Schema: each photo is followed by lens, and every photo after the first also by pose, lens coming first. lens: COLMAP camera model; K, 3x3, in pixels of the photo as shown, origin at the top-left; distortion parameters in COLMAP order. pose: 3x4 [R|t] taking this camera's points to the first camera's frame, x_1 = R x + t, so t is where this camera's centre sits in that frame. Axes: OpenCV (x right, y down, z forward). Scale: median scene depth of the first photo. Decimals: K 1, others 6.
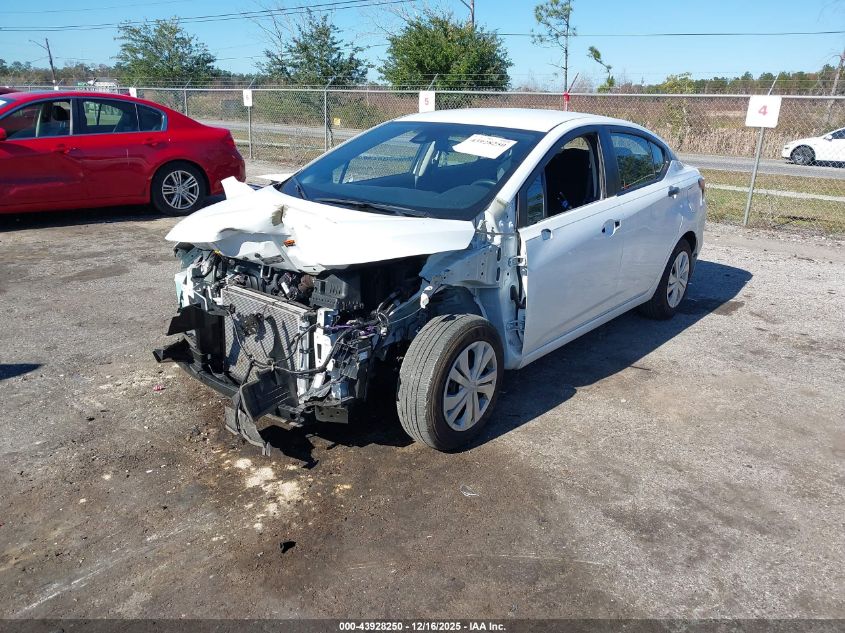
lens RADIAL K [[658.2, 0, 420.9], [0, 658.2, 314.2], [0, 0, 1]] dist [0.025932, -0.022777]
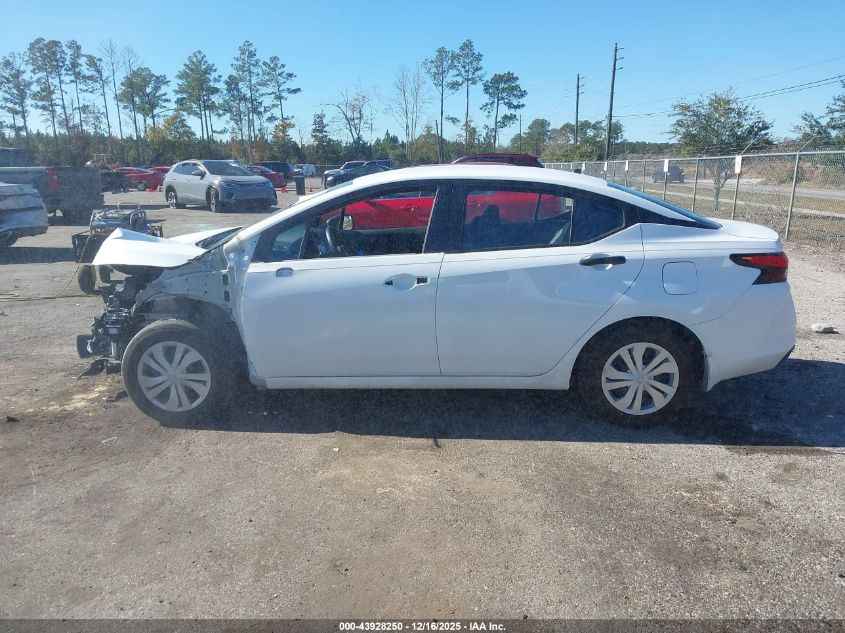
lens RADIAL K [[658.2, 0, 425.0], [0, 658.2, 320.7], [0, 0, 1]] dist [0.025932, -0.022777]
pose [[0.612574, 0.149401, -0.776165, 1.136429], [-0.221194, 0.975141, 0.013127, -0.101136], [0.758832, 0.163642, 0.630393, 0.457754]]
